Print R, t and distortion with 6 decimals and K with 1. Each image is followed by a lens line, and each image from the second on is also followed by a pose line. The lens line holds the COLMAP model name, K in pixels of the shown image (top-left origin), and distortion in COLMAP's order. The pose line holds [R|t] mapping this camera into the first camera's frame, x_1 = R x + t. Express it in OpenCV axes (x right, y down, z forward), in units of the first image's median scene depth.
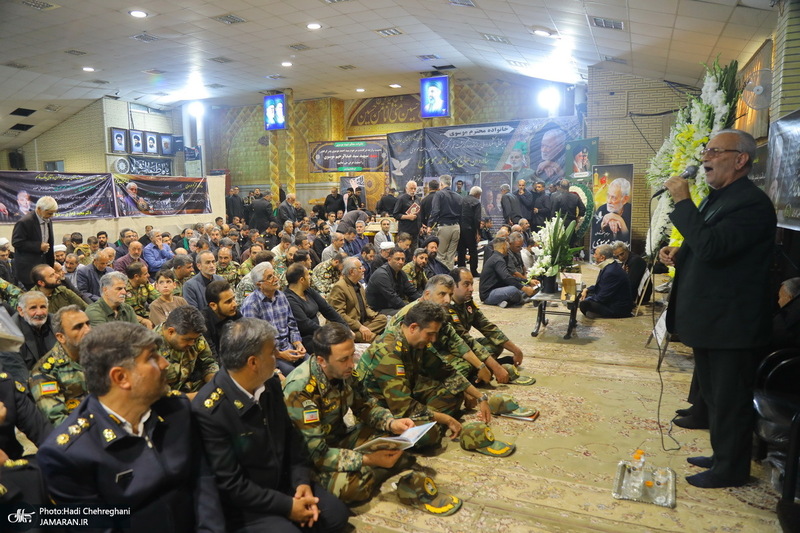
lens RADIAL K [[549.0, 0, 396.7], [0, 549.0, 278.4], [0, 0, 1]] dist [-0.118233, 0.070353]
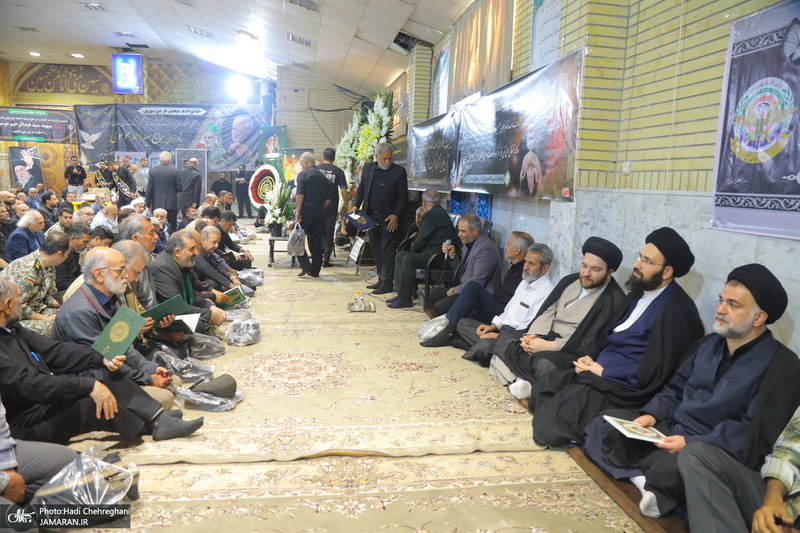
lens RADIAL K [[549.0, 0, 396.7], [0, 549.0, 278.4], [0, 0, 1]] dist [-0.118233, 0.070353]
pose [[0.825179, -0.059407, 0.561739, -0.098909], [0.042067, 0.998156, 0.043764, 0.032100], [-0.563303, -0.012482, 0.826156, -0.127538]]
